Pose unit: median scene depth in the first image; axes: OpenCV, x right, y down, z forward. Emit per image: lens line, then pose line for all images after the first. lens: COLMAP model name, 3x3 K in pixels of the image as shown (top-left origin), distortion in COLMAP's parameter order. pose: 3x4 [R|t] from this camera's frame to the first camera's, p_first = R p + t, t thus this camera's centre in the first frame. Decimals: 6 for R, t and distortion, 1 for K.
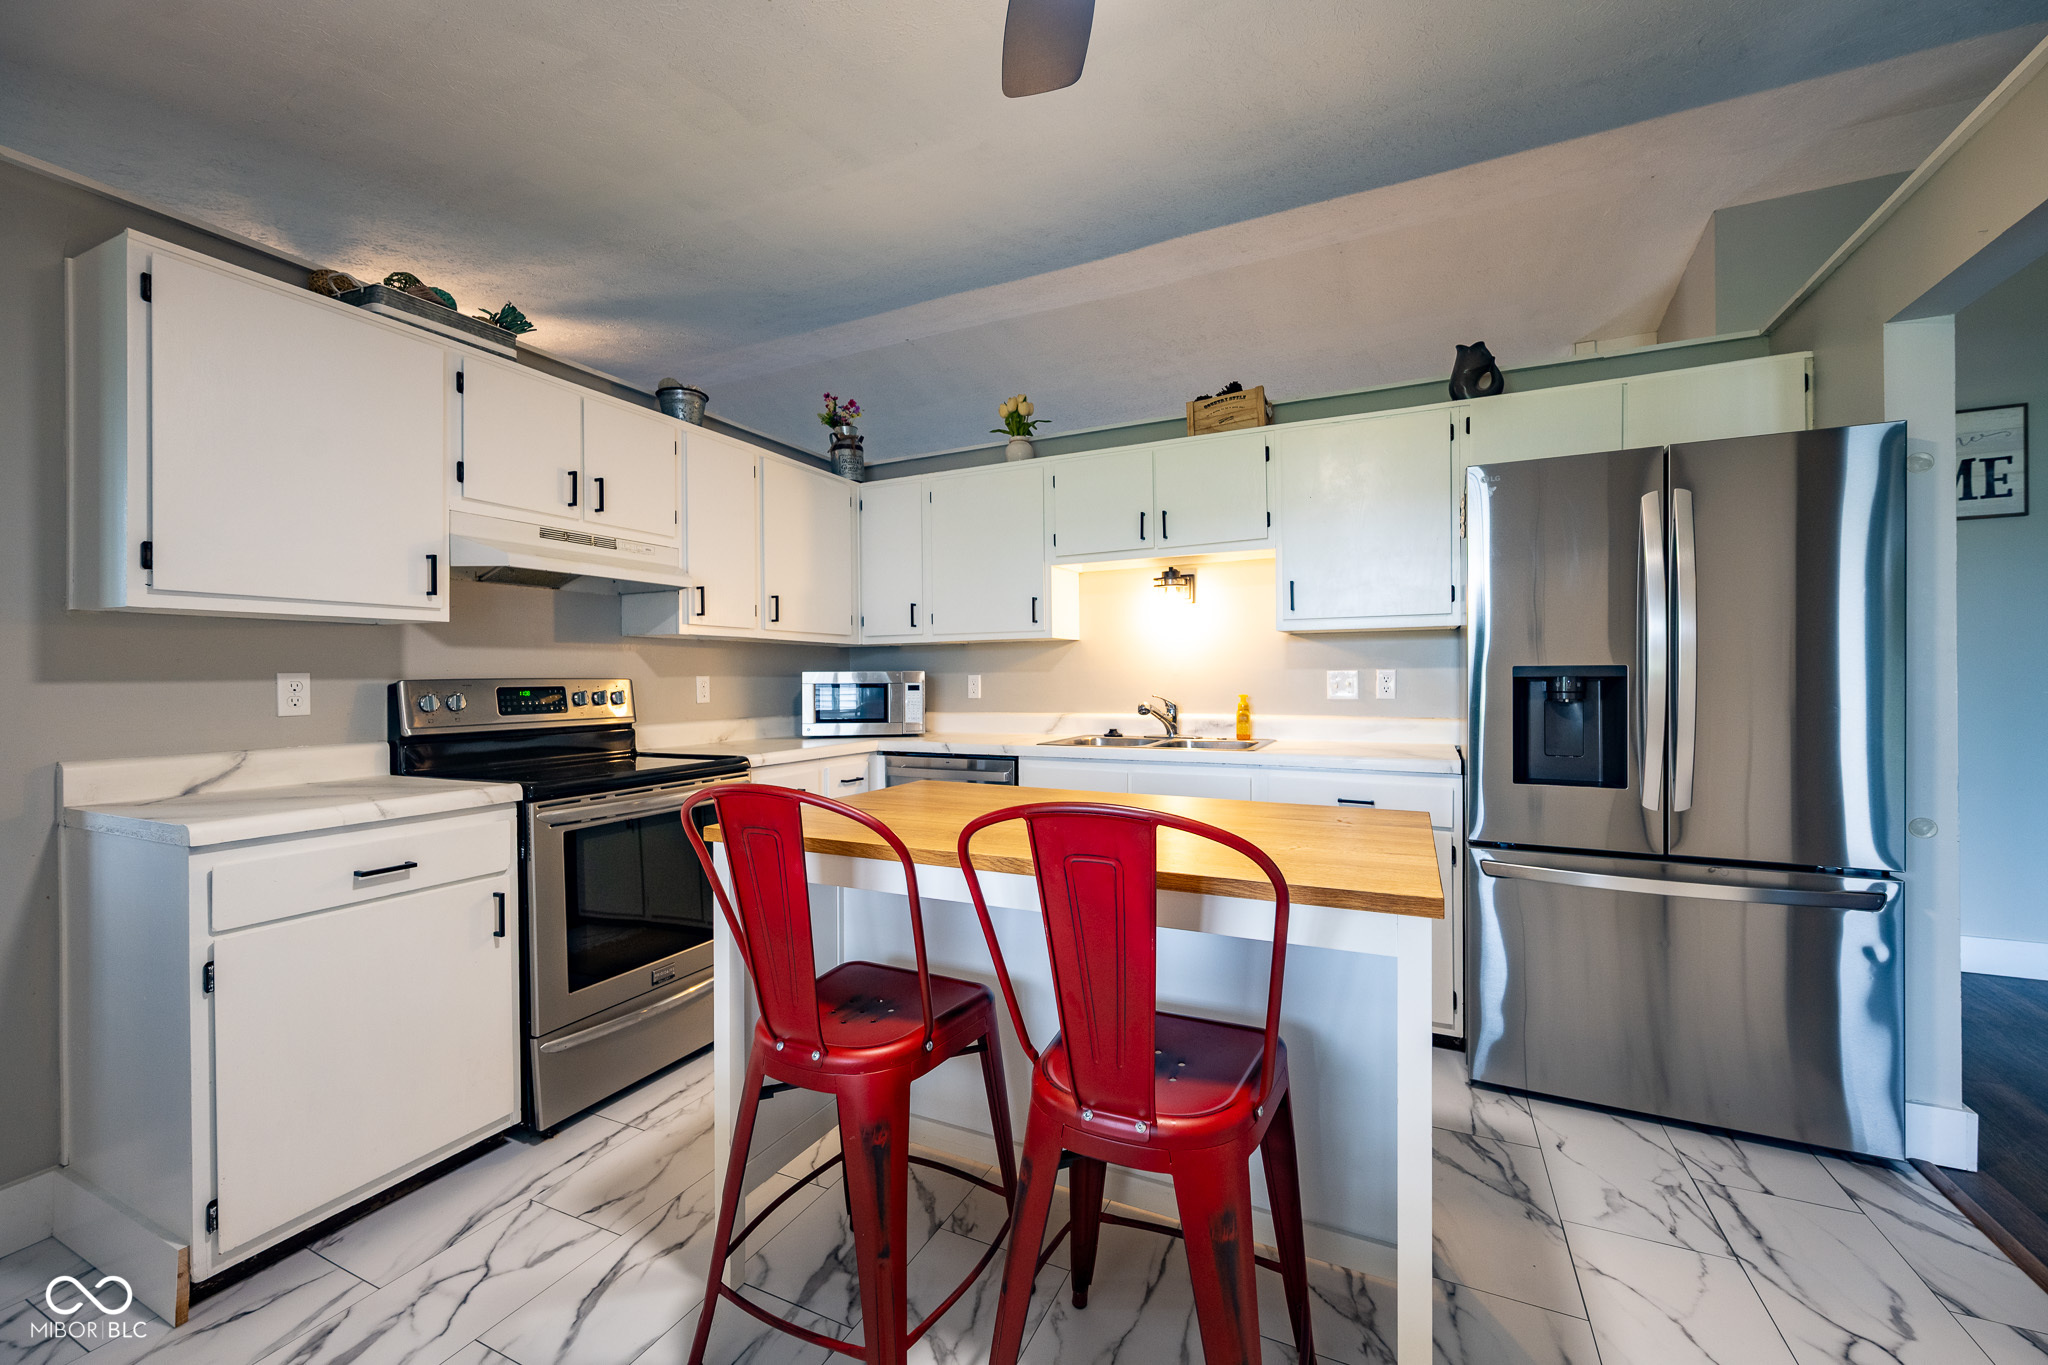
lens RADIAL K [[816.4, 0, 1024.0], [0, 816.4, 682.5], [0, 0, 1]] dist [-0.000680, 0.000028]
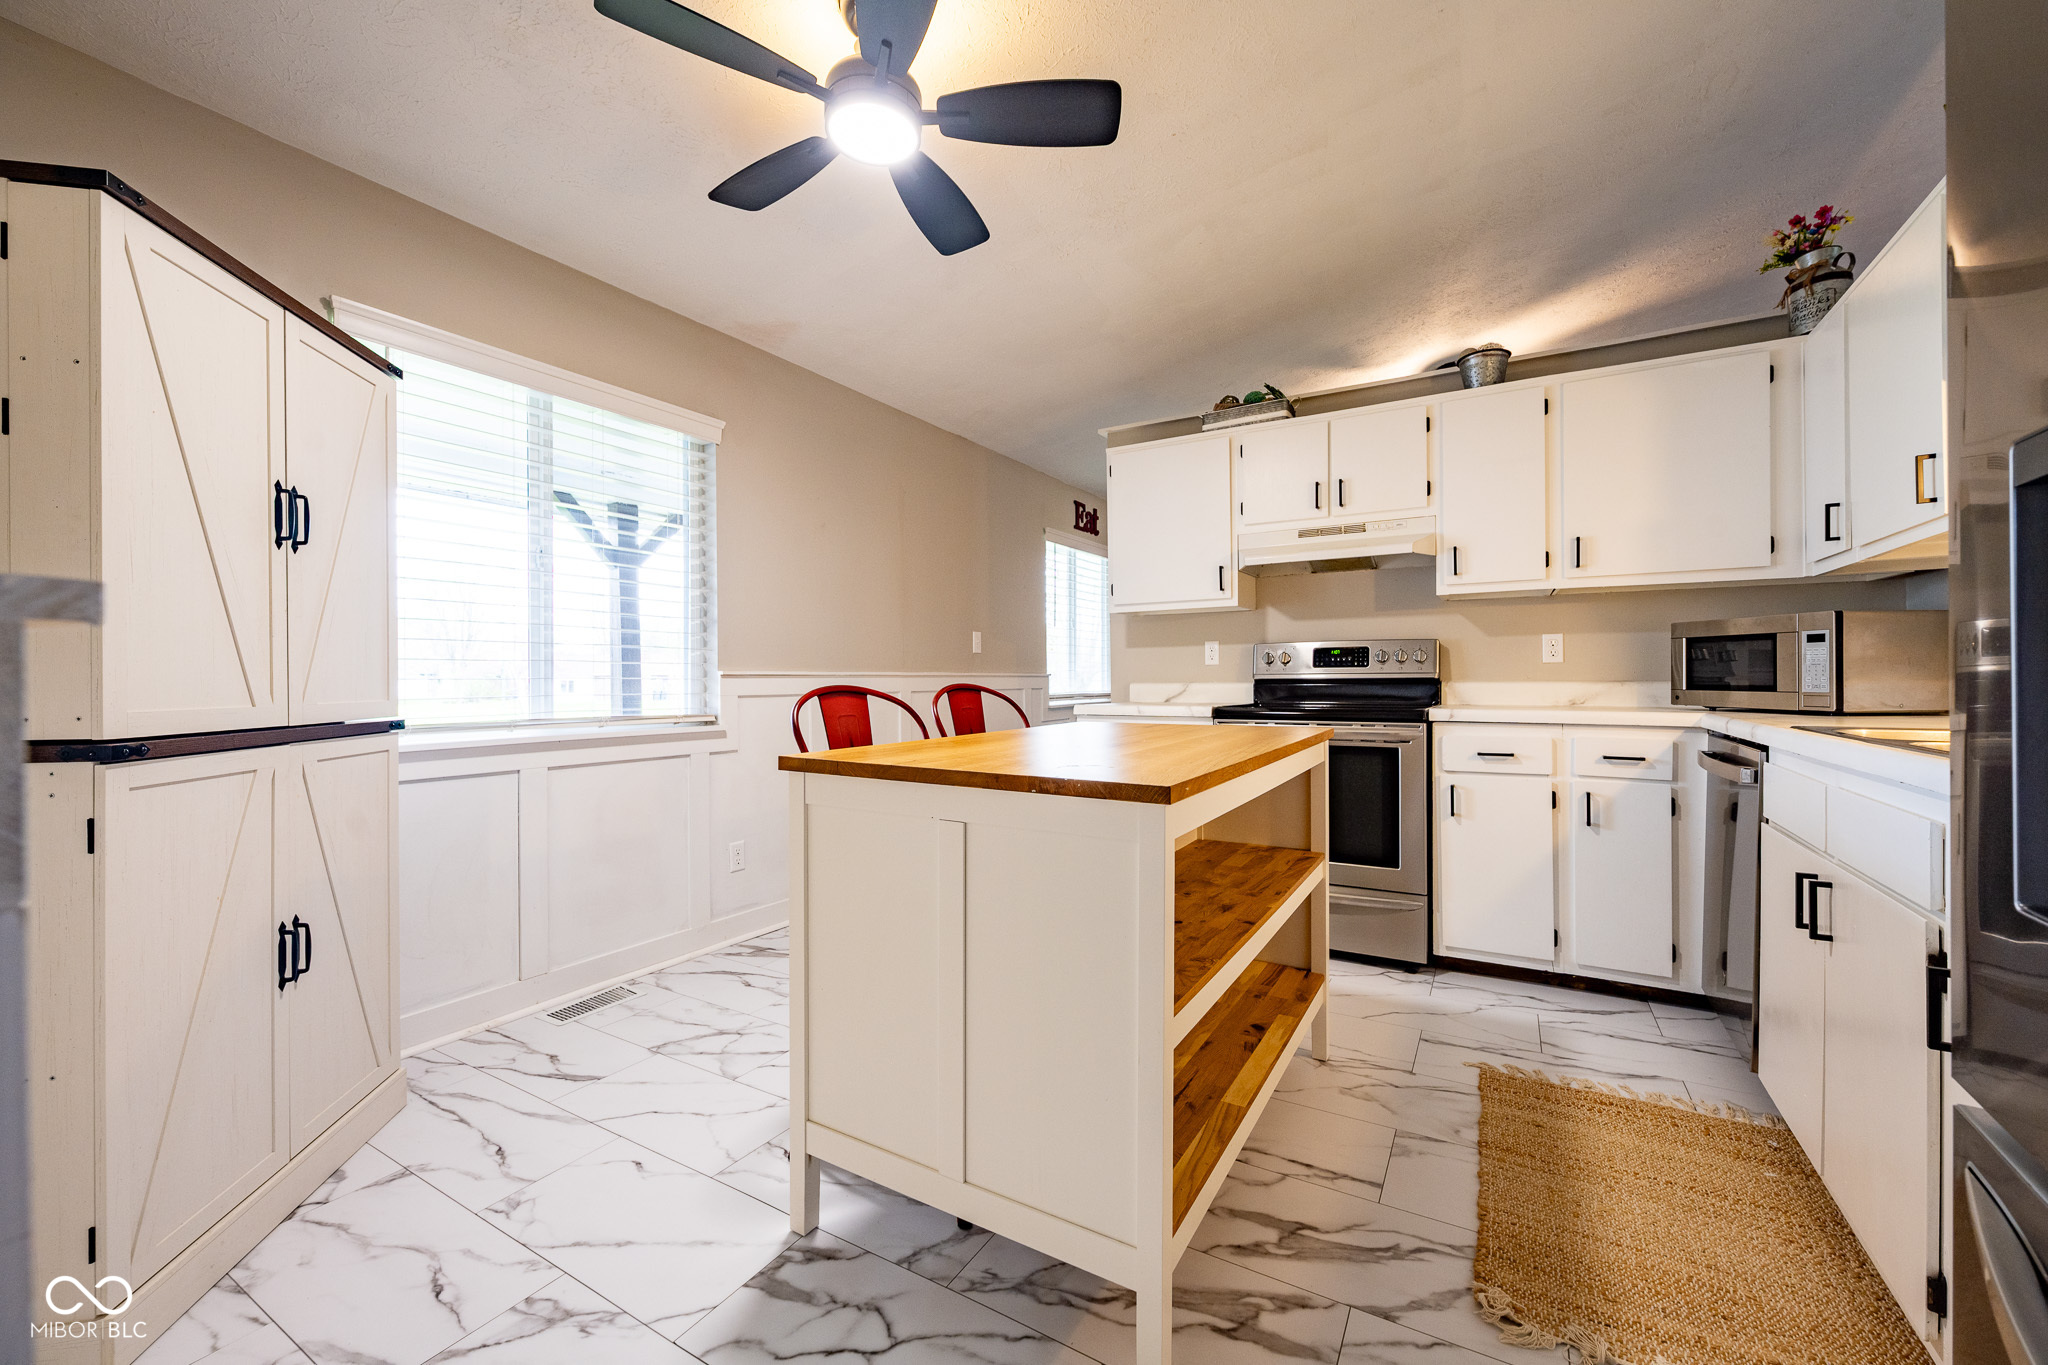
lens RADIAL K [[816.4, 0, 1024.0], [0, 816.4, 682.5], [0, 0, 1]] dist [-0.000680, 0.000028]
pose [[-0.100087, 0.014638, -0.994871, 0.721187], [0.000923, 0.999893, 0.014619, 0.040367], [0.994978, 0.000545, -0.100090, 0.588249]]
